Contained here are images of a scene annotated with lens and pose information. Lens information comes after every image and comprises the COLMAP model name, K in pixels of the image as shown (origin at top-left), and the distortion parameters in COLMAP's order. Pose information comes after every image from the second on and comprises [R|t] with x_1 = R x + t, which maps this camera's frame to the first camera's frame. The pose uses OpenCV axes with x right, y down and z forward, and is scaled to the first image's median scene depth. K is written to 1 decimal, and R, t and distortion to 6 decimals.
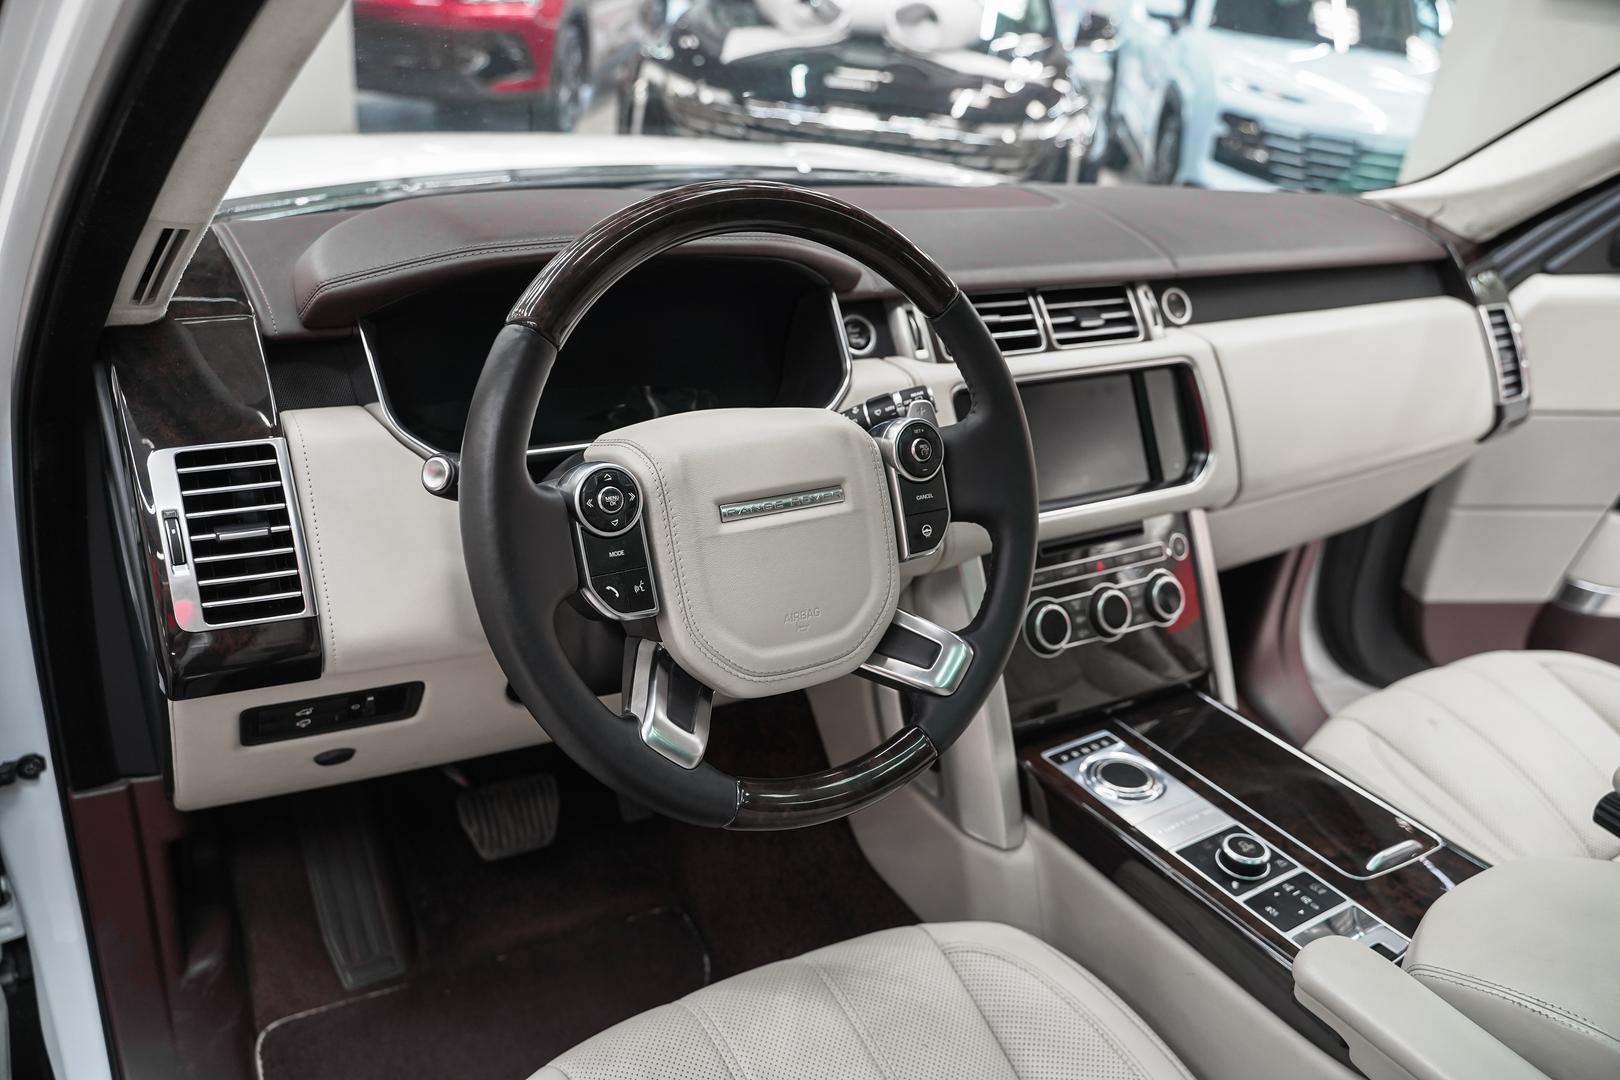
lens RADIAL K [[1281.0, 0, 803.7], [0, 1281.0, 541.8], [0, 0, 1]] dist [-0.019694, 0.015048]
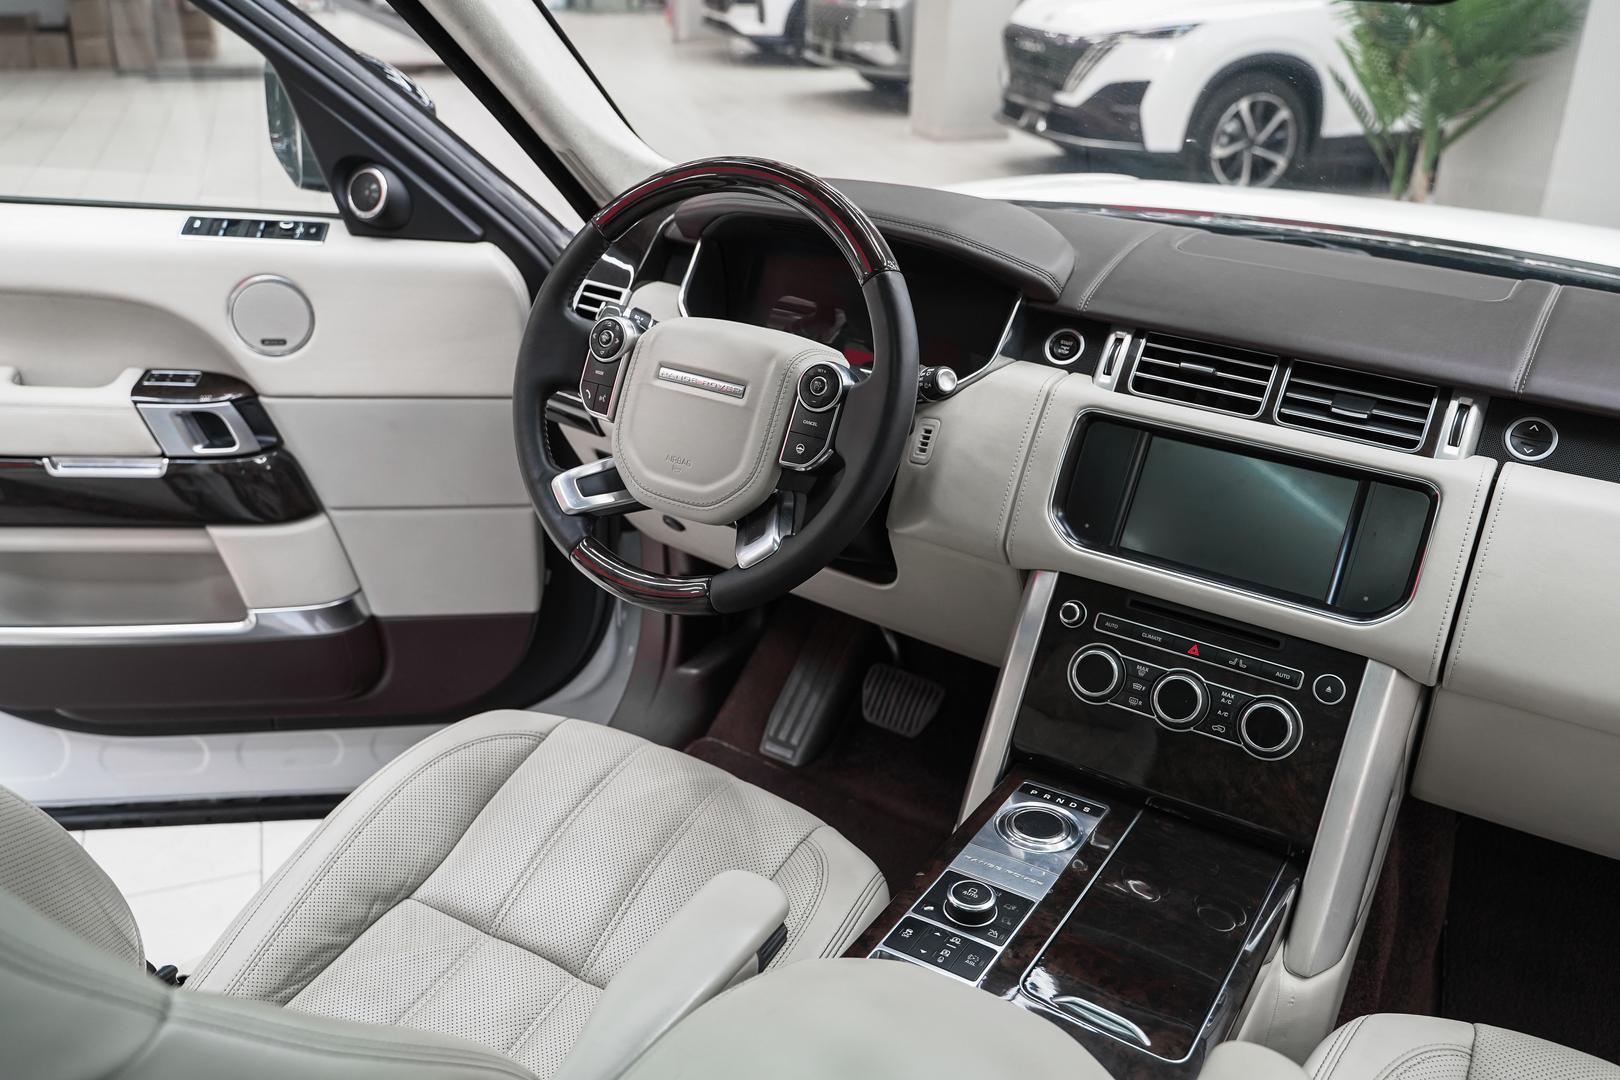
lens RADIAL K [[1357.6, 0, 811.7], [0, 1357.6, 502.2], [0, 0, 1]] dist [-0.003099, 0.003645]
pose [[0.438946, 0.284952, -0.852132, 0.893042], [-0.381114, 0.917886, 0.110623, -0.079907], [0.813682, 0.276201, 0.511502, 0.251147]]
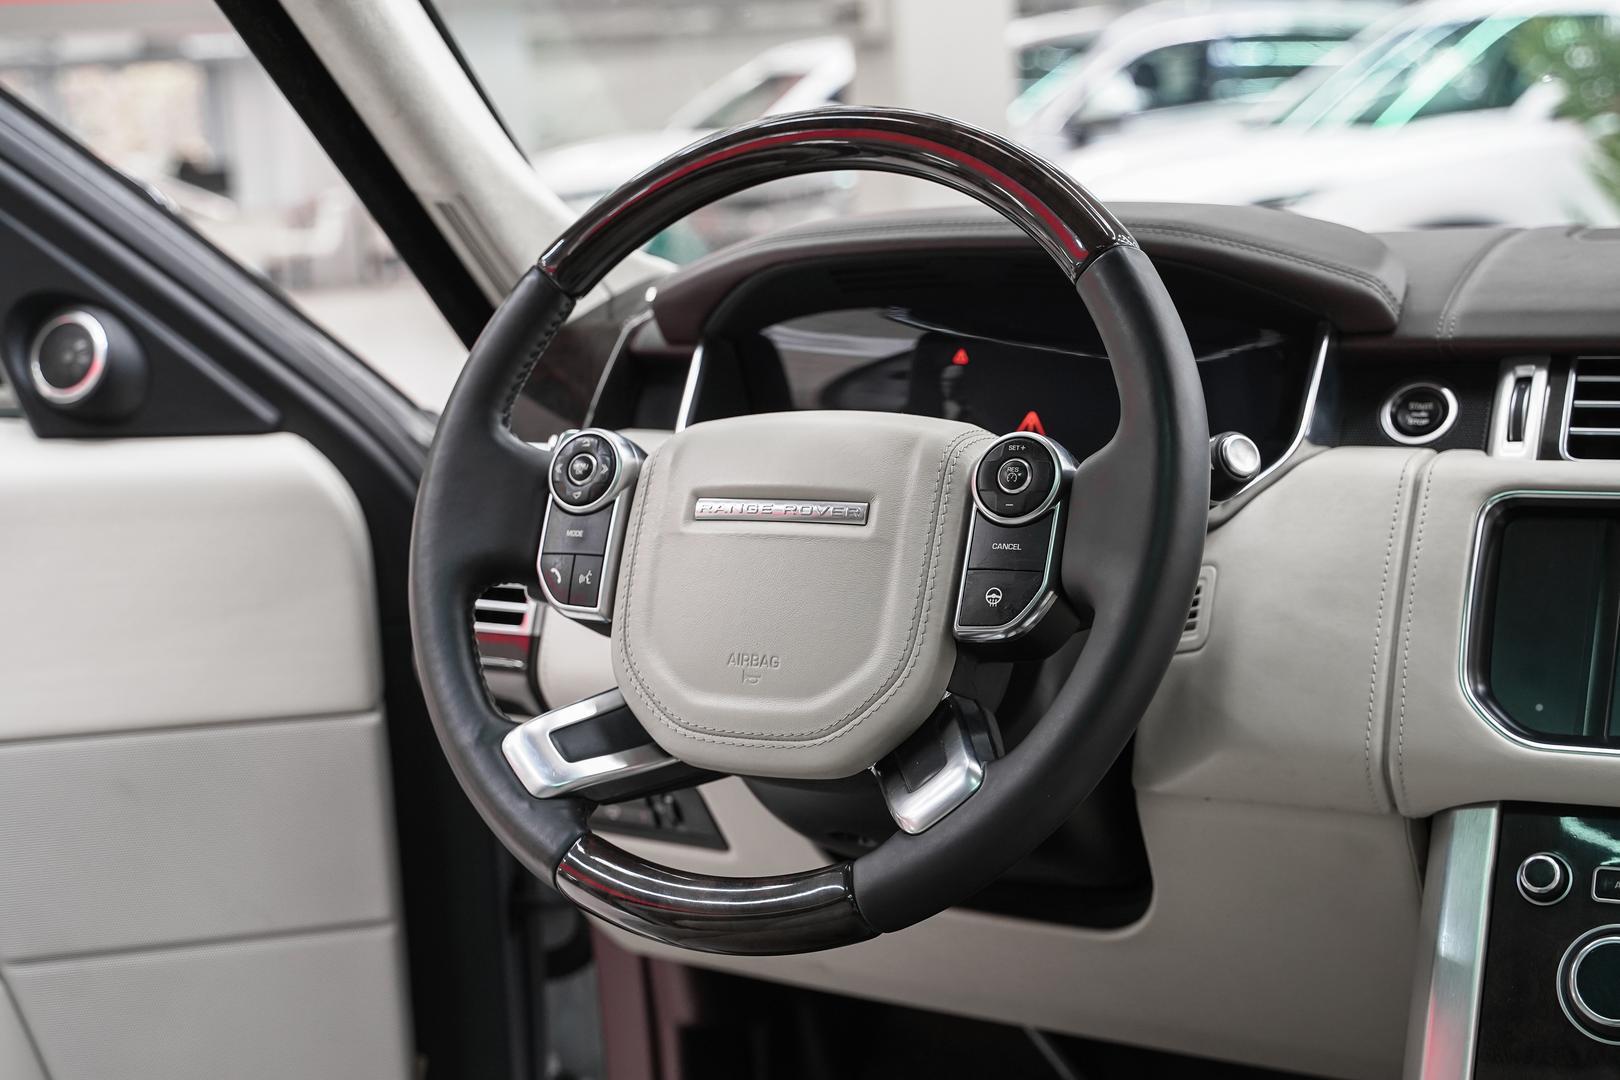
lens RADIAL K [[2337.2, 0, 808.0], [0, 2337.2, 537.2], [0, 0, 1]] dist [0.010790, 0.042635]
pose [[0.491085, 0.029768, -0.870603, 0.779664], [-0.281620, 0.951173, -0.126332, 0.100319], [0.824333, 0.307219, 0.475490, 0.251044]]
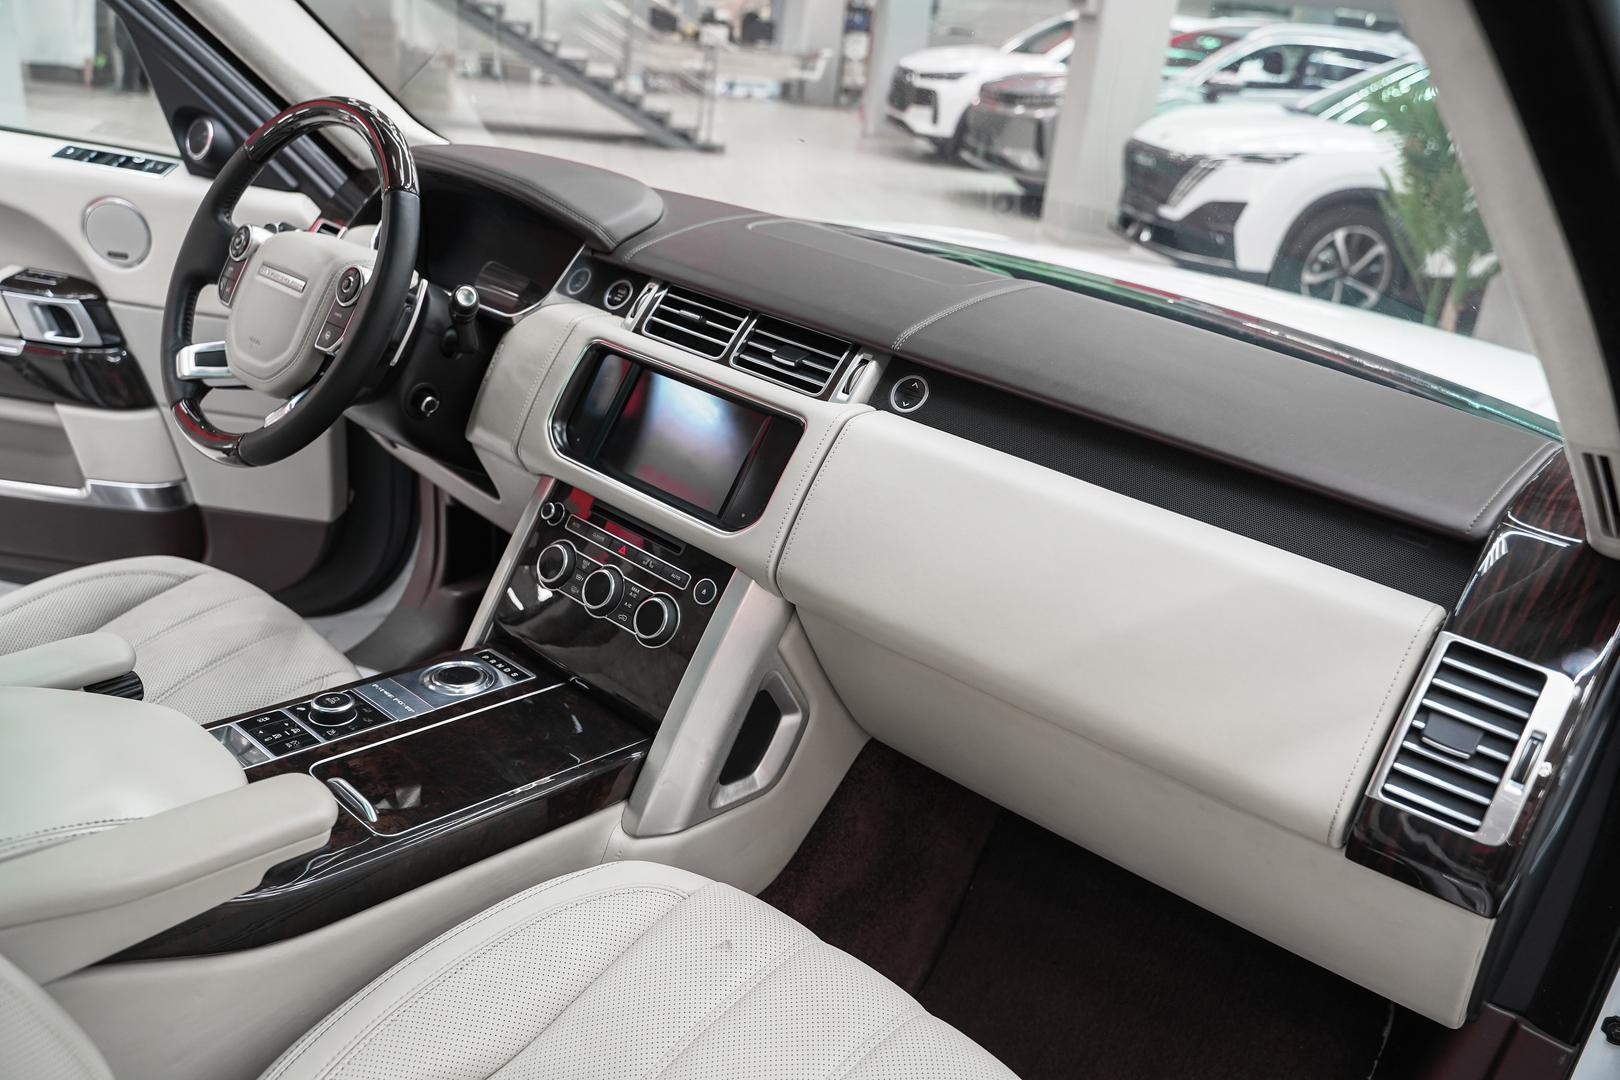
lens RADIAL K [[1281.0, 0, 803.7], [0, 1281.0, 541.8], [0, 0, 1]] dist [-0.019694, 0.015048]
pose [[0.276238, 0.310155, -0.909668, 1.199689], [-0.490299, 0.859546, 0.144178, -0.206219], [0.826619, 0.406182, 0.389508, 0.703277]]
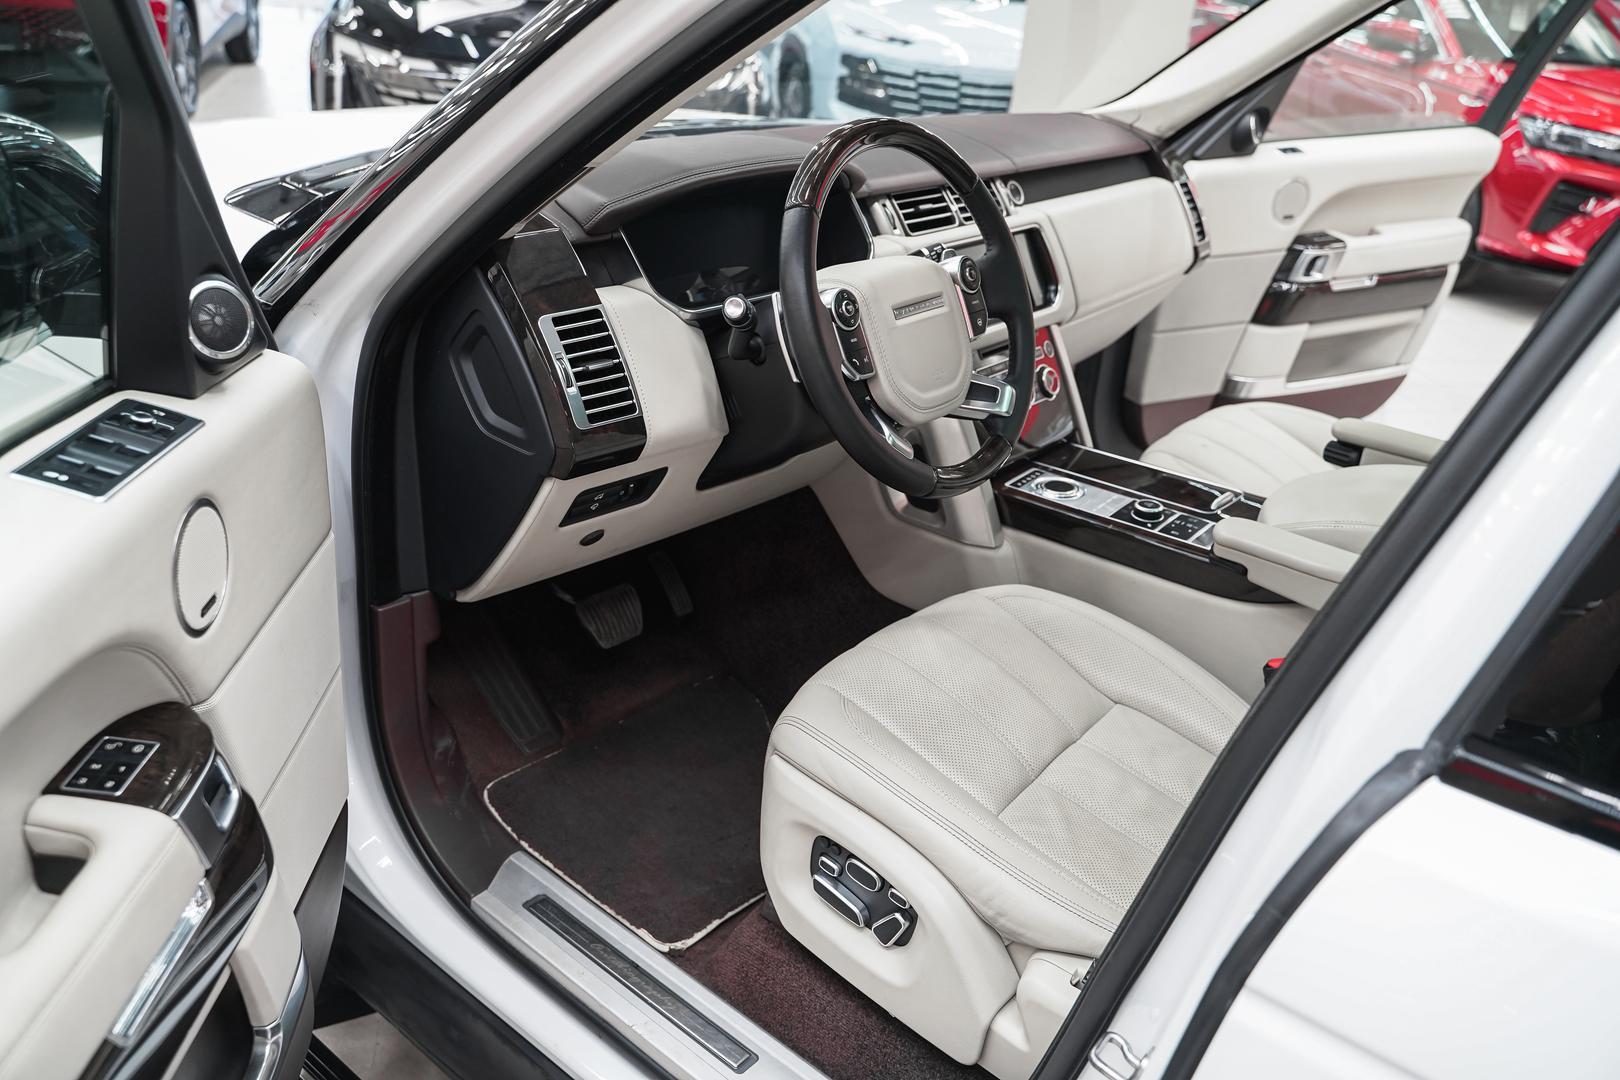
lens RADIAL K [[1281.0, 0, 803.7], [0, 1281.0, 541.8], [0, 0, 1]] dist [-0.019694, 0.015048]
pose [[0.947487, -0.157234, 0.278470, -0.455717], [0.147922, 0.987508, 0.054279, 0.107644], [-0.283526, -0.010236, 0.958910, -0.388724]]
